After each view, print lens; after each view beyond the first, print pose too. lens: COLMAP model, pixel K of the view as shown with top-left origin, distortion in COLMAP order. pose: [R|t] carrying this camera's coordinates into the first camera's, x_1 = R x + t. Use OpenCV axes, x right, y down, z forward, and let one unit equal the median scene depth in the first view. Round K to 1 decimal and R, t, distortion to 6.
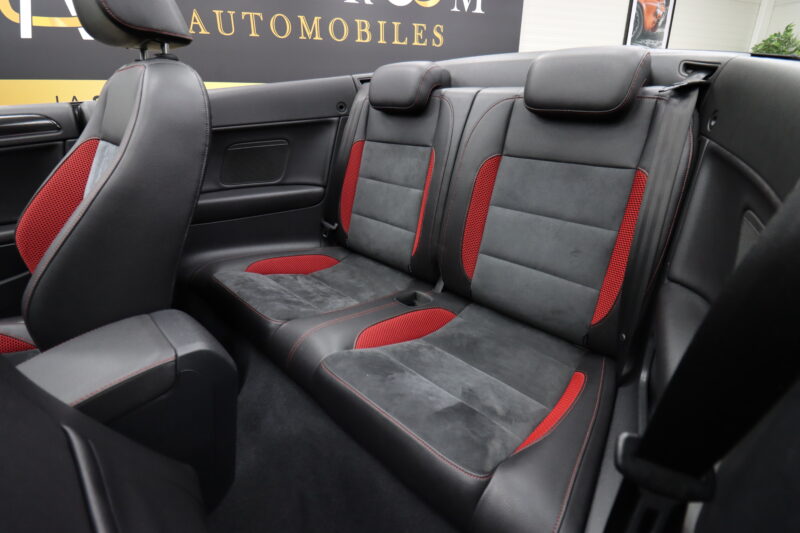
lens RADIAL K [[368.8, 0, 400.5], [0, 368.8, 241.8], [0, 0, 1]] dist [-0.002562, -0.009917]
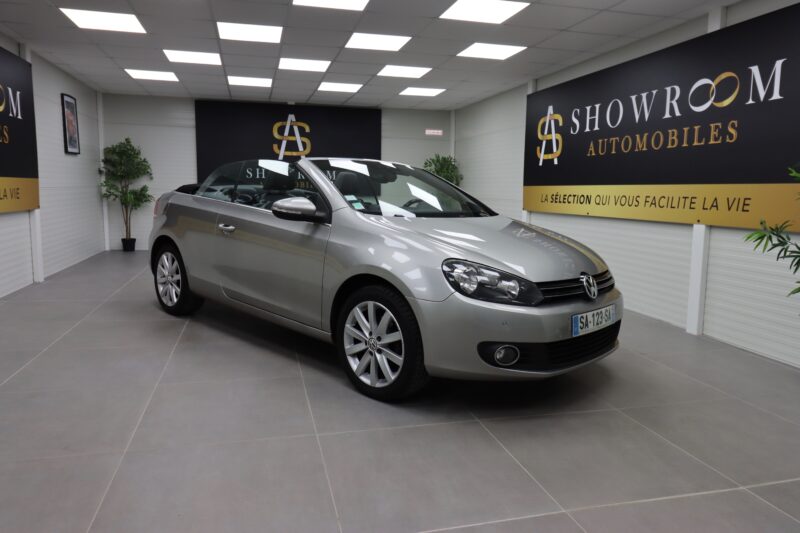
lens RADIAL K [[534.7, 0, 392.7], [0, 534.7, 254.4], [0, 0, 1]] dist [0.008932, -0.012414]
pose [[0.000552, 0.100594, -0.994927, 1.552762], [-0.372835, 0.923212, 0.093137, -0.086713], [0.927898, 0.370892, 0.038015, 0.287936]]
